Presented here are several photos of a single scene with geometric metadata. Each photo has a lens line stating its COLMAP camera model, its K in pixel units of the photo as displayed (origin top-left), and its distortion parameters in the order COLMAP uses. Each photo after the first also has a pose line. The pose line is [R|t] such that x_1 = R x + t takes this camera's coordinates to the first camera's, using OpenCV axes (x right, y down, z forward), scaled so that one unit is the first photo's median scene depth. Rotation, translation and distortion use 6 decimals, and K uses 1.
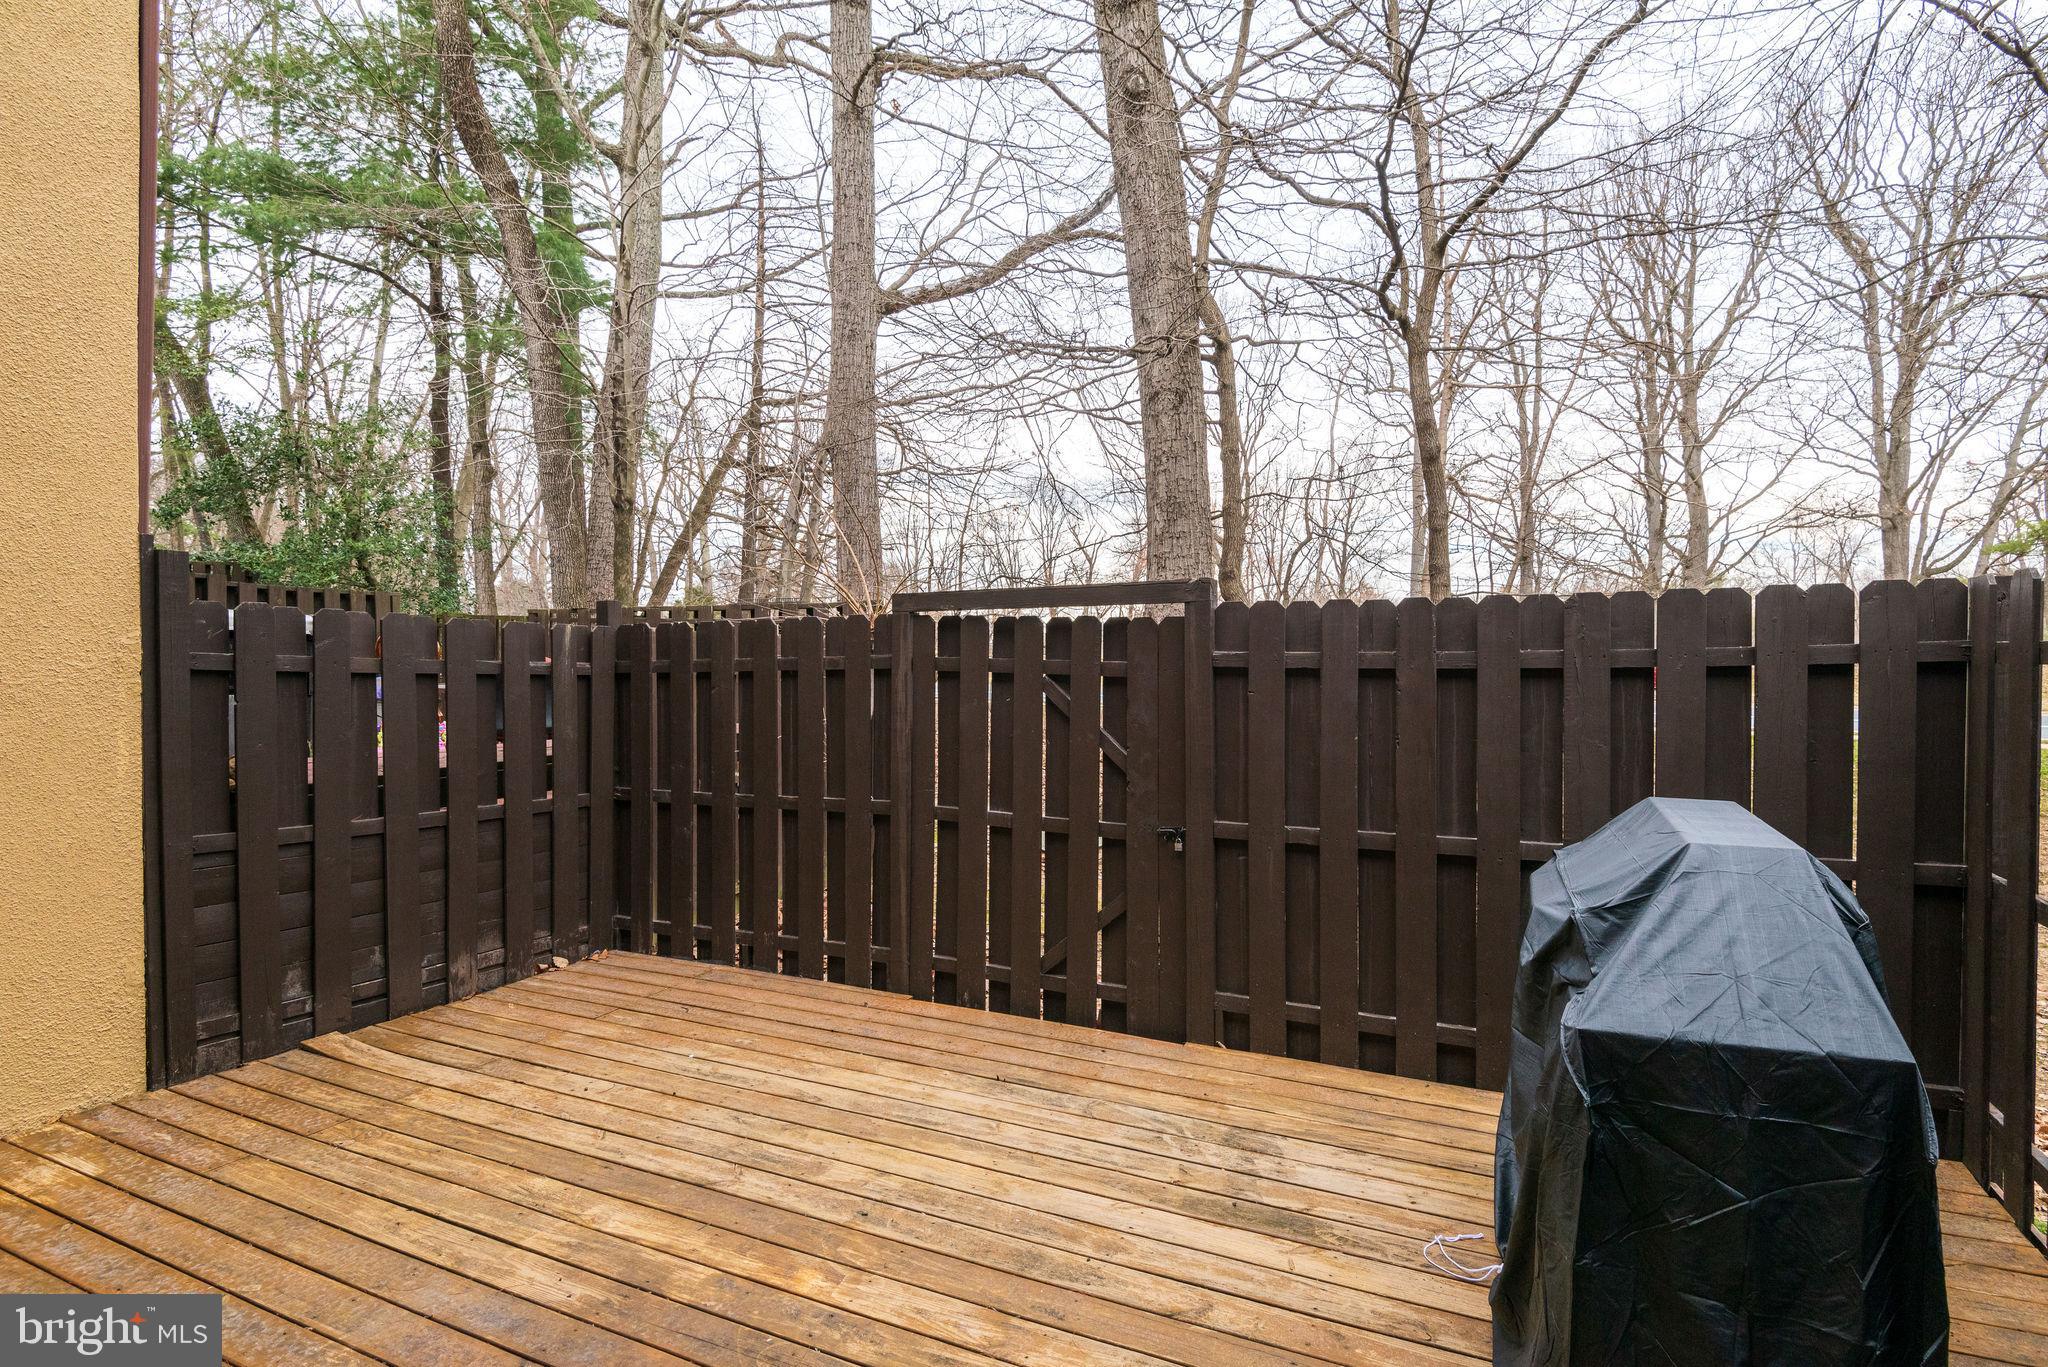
lens RADIAL K [[1018.3, 0, 942.1], [0, 1018.3, 679.8], [0, 0, 1]] dist [0.016169, -0.011544]
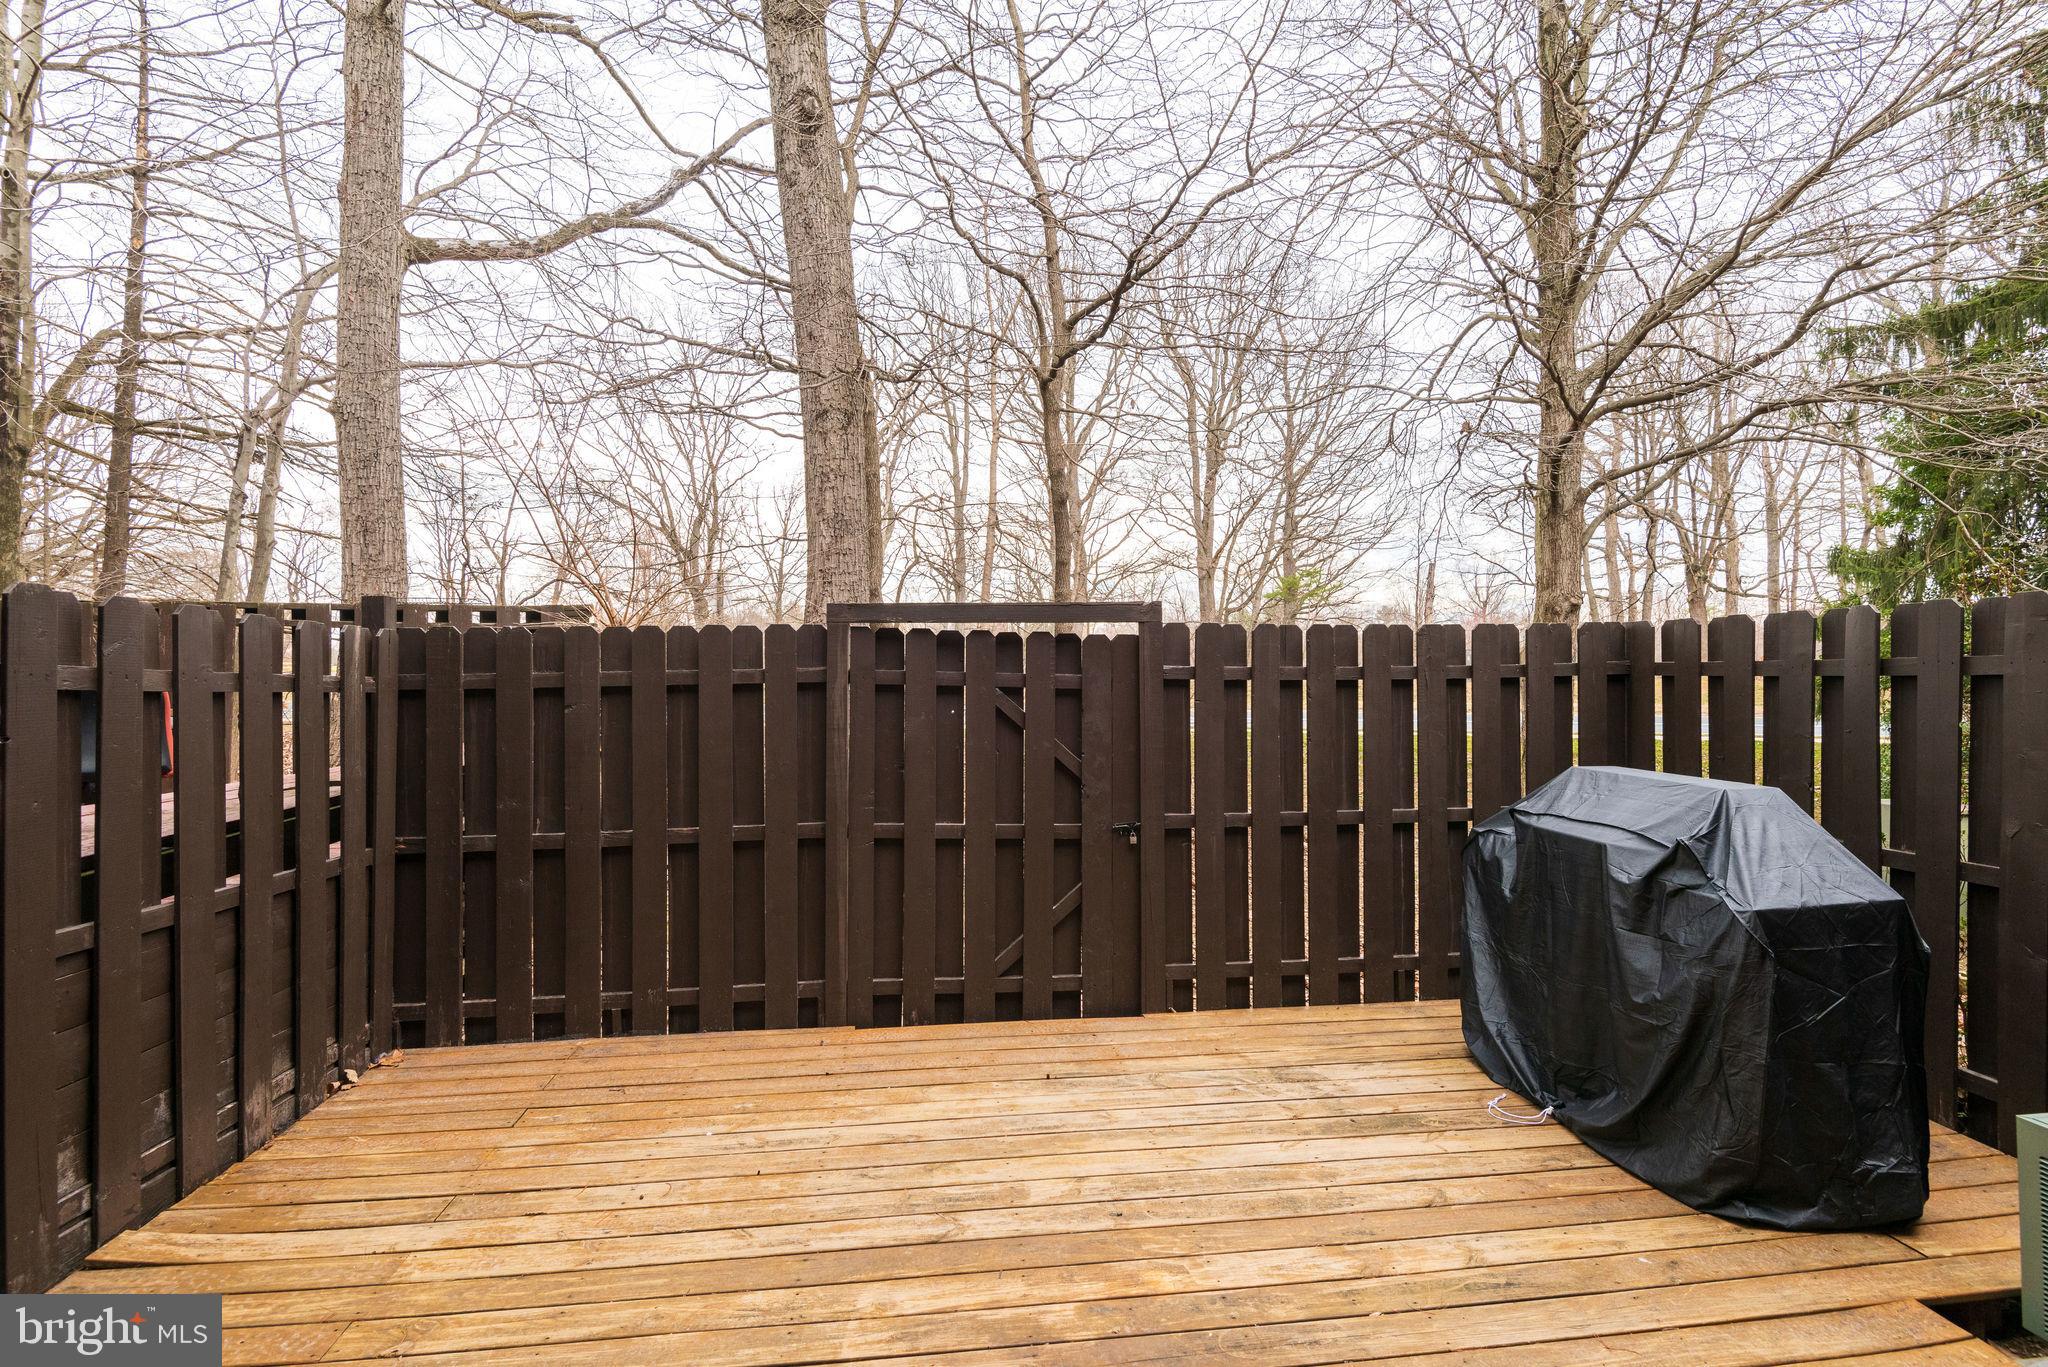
lens RADIAL K [[1018.3, 0, 1031.7], [0, 1018.3, 671.0], [0, 0, 1]] dist [0.016169, -0.011544]
pose [[0.838924, 0.003050, 0.544240, -0.475089], [0.009694, 0.999742, -0.020546, 0.000510], [-0.544163, 0.022512, 0.838678, 0.121006]]
